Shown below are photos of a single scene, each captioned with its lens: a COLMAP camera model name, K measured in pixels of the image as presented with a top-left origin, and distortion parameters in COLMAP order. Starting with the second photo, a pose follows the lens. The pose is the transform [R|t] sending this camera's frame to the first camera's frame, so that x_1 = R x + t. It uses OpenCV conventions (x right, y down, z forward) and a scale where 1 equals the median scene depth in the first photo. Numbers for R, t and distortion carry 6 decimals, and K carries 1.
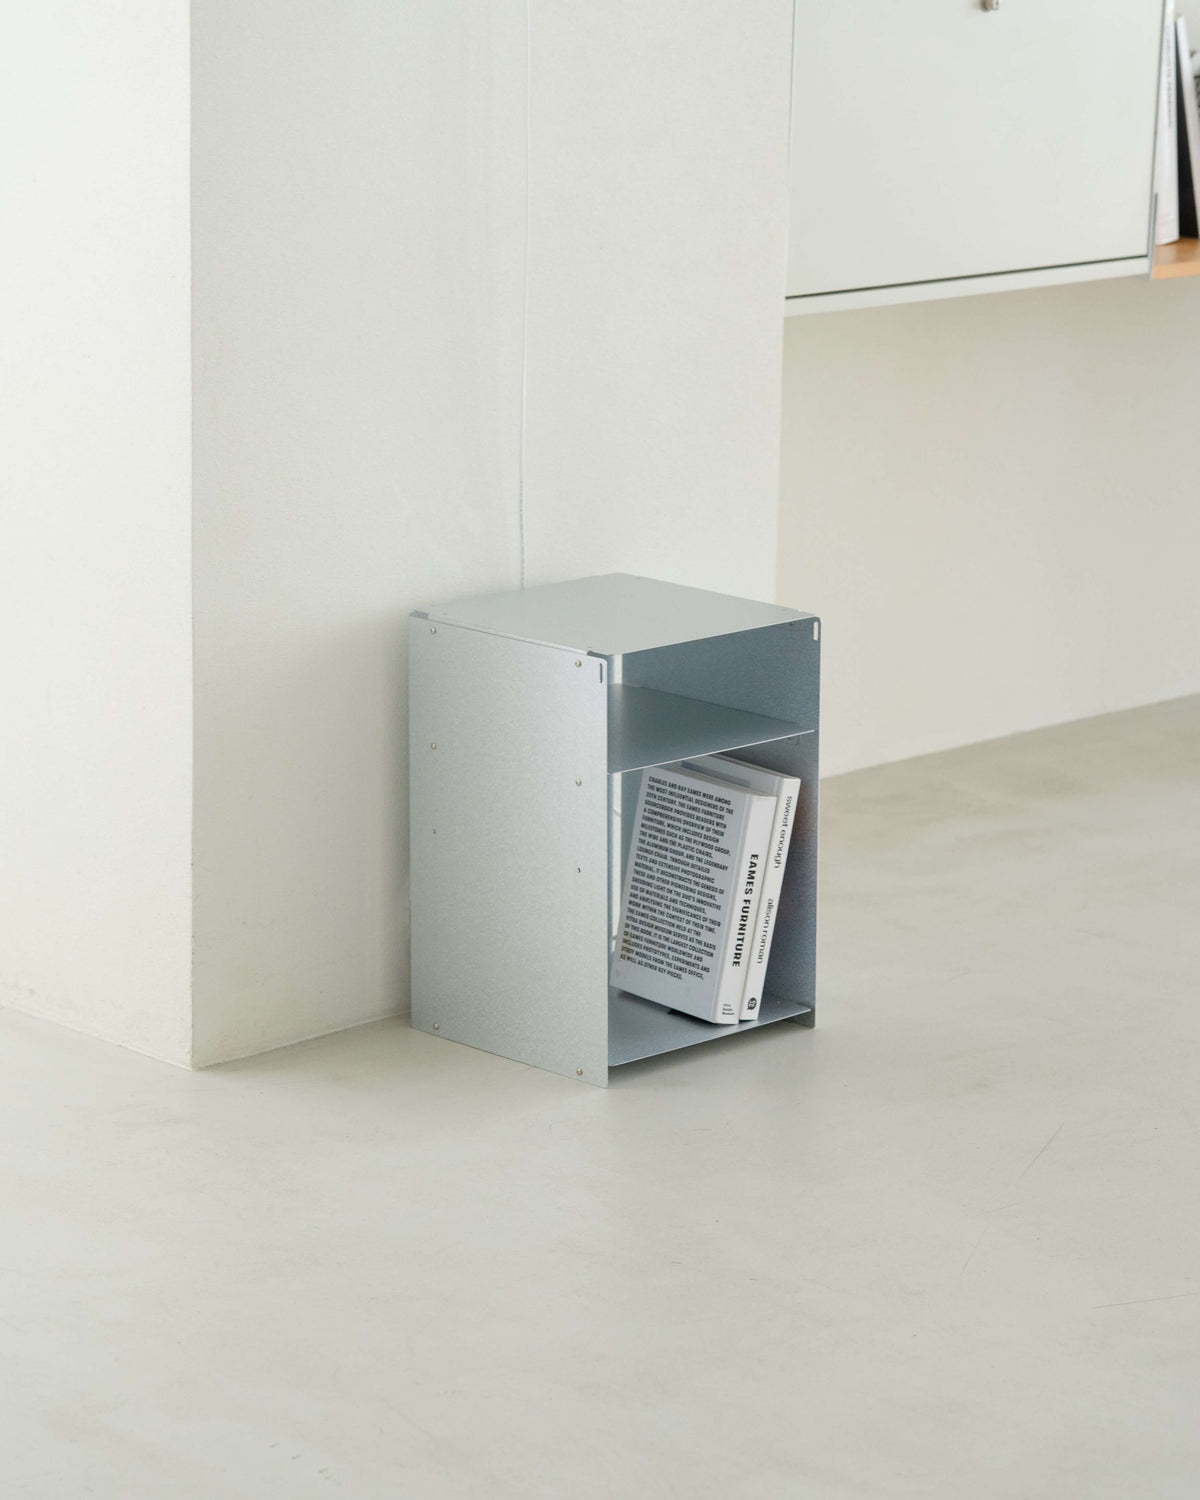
lens RADIAL K [[4300.2, 0, 602.0], [0, 4300.2, 777.4], [0, 0, 1]] dist [0.024879, 0.915115]
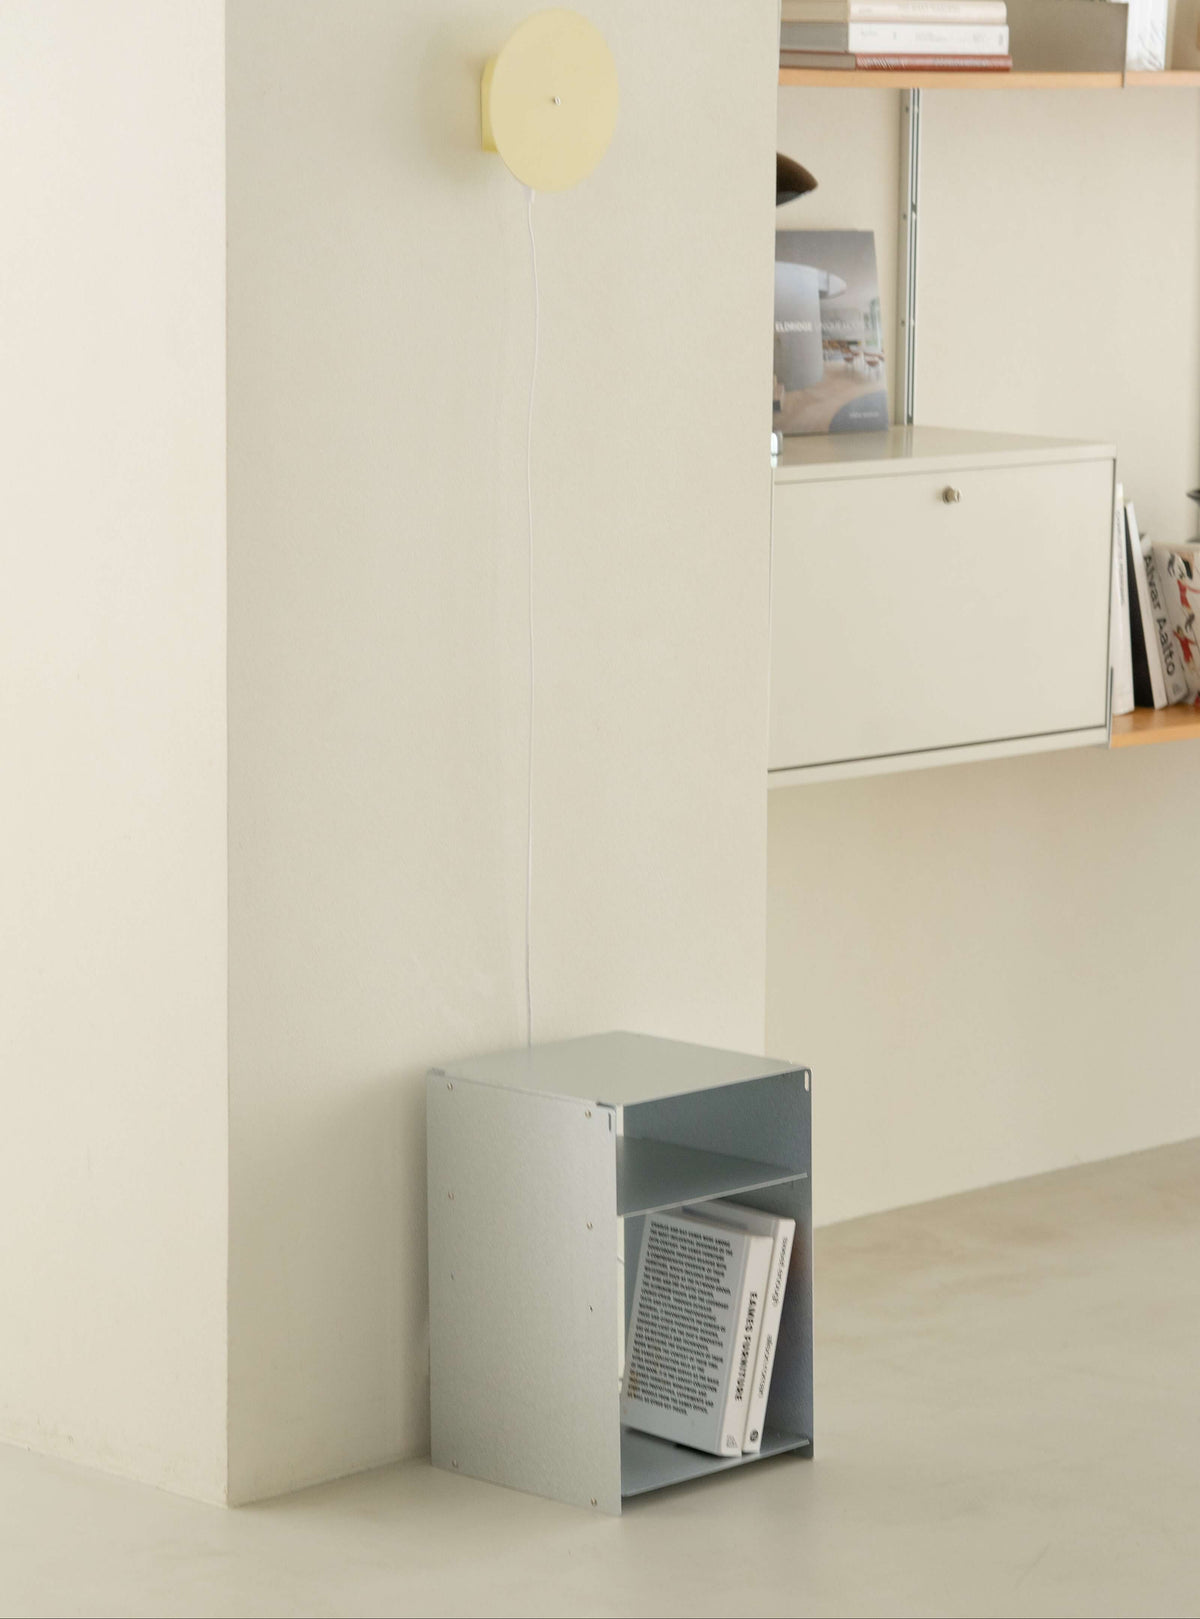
lens RADIAL K [[4580.0, 0, 600.0], [0, 4580.0, 809.5], [0, 0, 1]] dist [0.067876, 1.295775]
pose [[0.999741, -0.017412, 0.014633, -0.016690], [0.018796, 0.994762, -0.100478, 0.012035], [-0.012807, 0.100728, 0.994832, -0.135559]]
